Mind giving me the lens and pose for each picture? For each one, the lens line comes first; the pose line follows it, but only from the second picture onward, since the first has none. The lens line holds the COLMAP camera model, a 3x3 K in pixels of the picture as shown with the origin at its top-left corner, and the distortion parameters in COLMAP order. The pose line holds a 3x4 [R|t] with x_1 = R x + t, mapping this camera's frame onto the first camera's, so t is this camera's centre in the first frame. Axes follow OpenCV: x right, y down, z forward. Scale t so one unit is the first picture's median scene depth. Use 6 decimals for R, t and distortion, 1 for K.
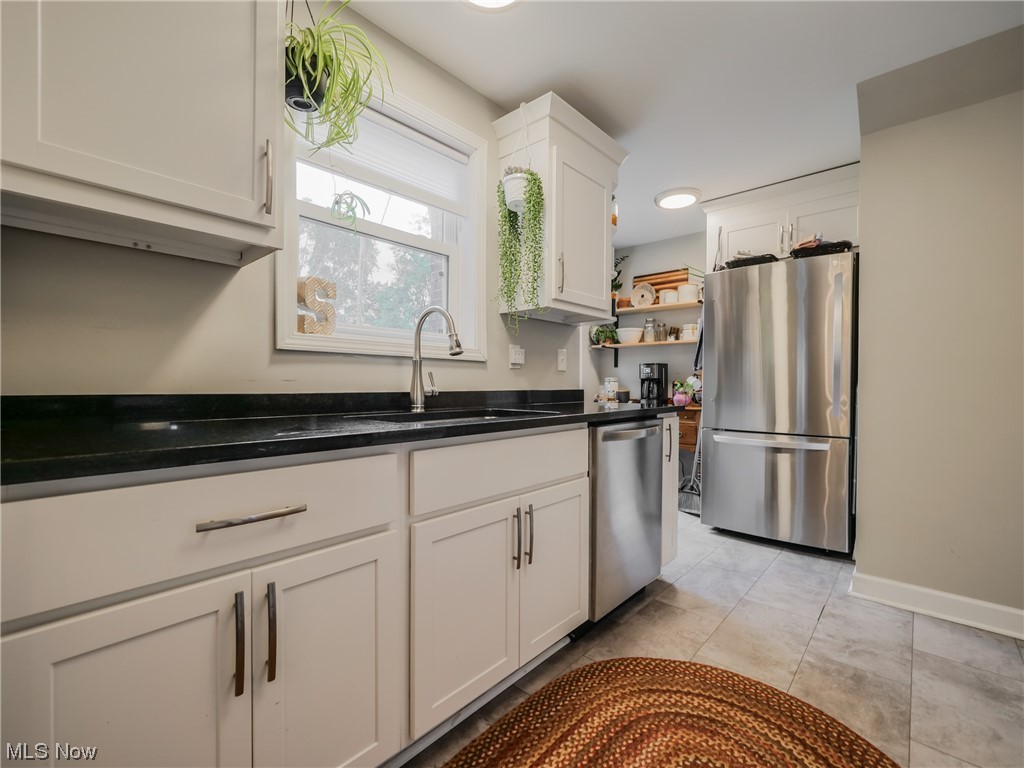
lens RADIAL K [[447.5, 0, 507.2], [0, 447.5, 386.1], [0, 0, 1]] dist [-0.003524, -0.000145]
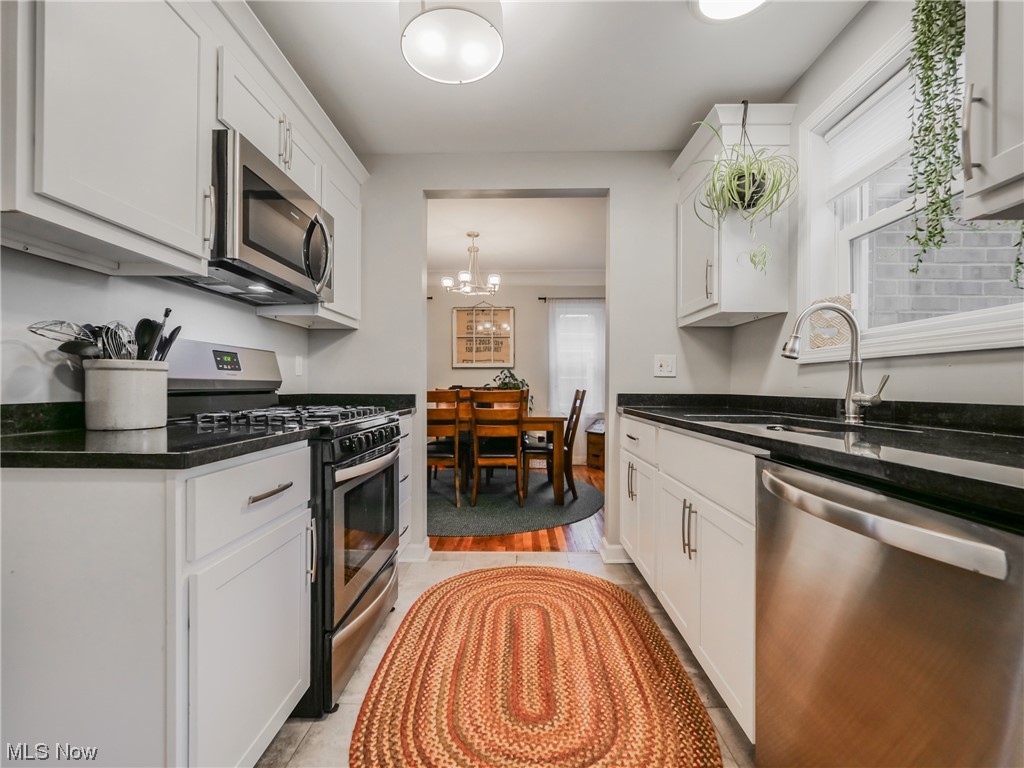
lens RADIAL K [[447.5, 0, 507.2], [0, 447.5, 386.1], [0, 0, 1]] dist [-0.003524, -0.000145]
pose [[-0.756384, -0.019396, -0.653840, 1.149390], [-0.029255, 0.999563, 0.004191, 0.003380], [0.653473, 0.022299, -0.756621, 1.609680]]
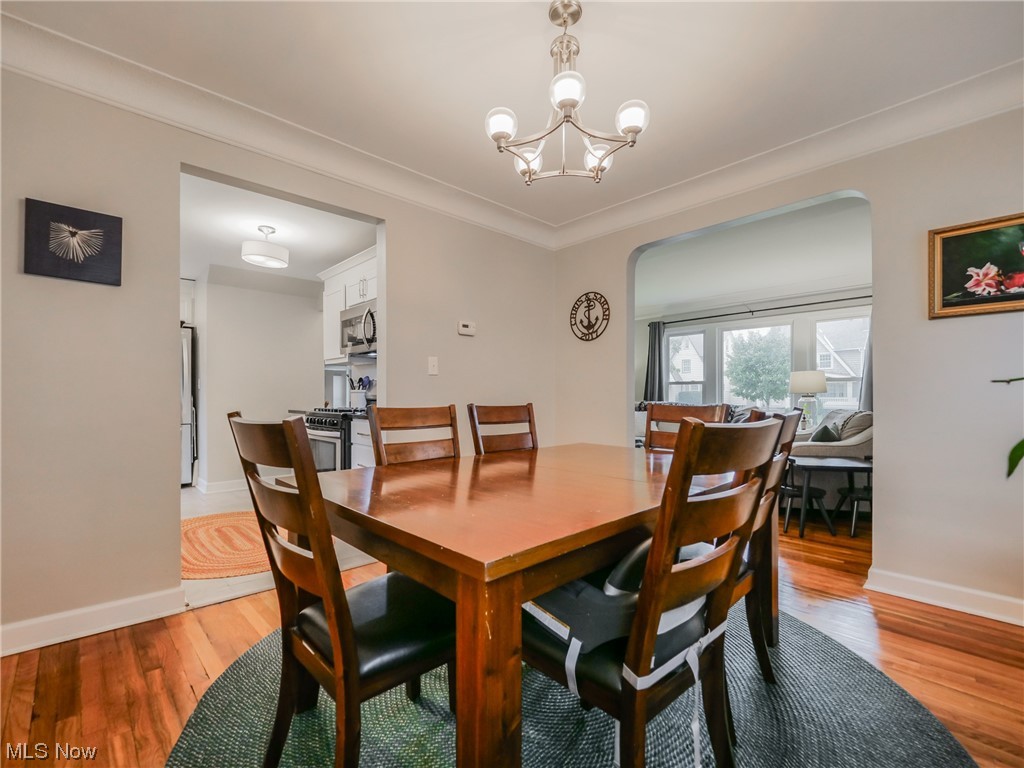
lens RADIAL K [[460.2, 0, 512.0], [0, 460.2, 384.0], [0, 0, 1]] dist [0.000327, 0.000070]
pose [[0.061686, 0.010765, 0.998038, -2.151776], [0.021678, 0.999692, -0.012123, 0.004692], [-0.997860, 0.022383, 0.061434, -0.955321]]
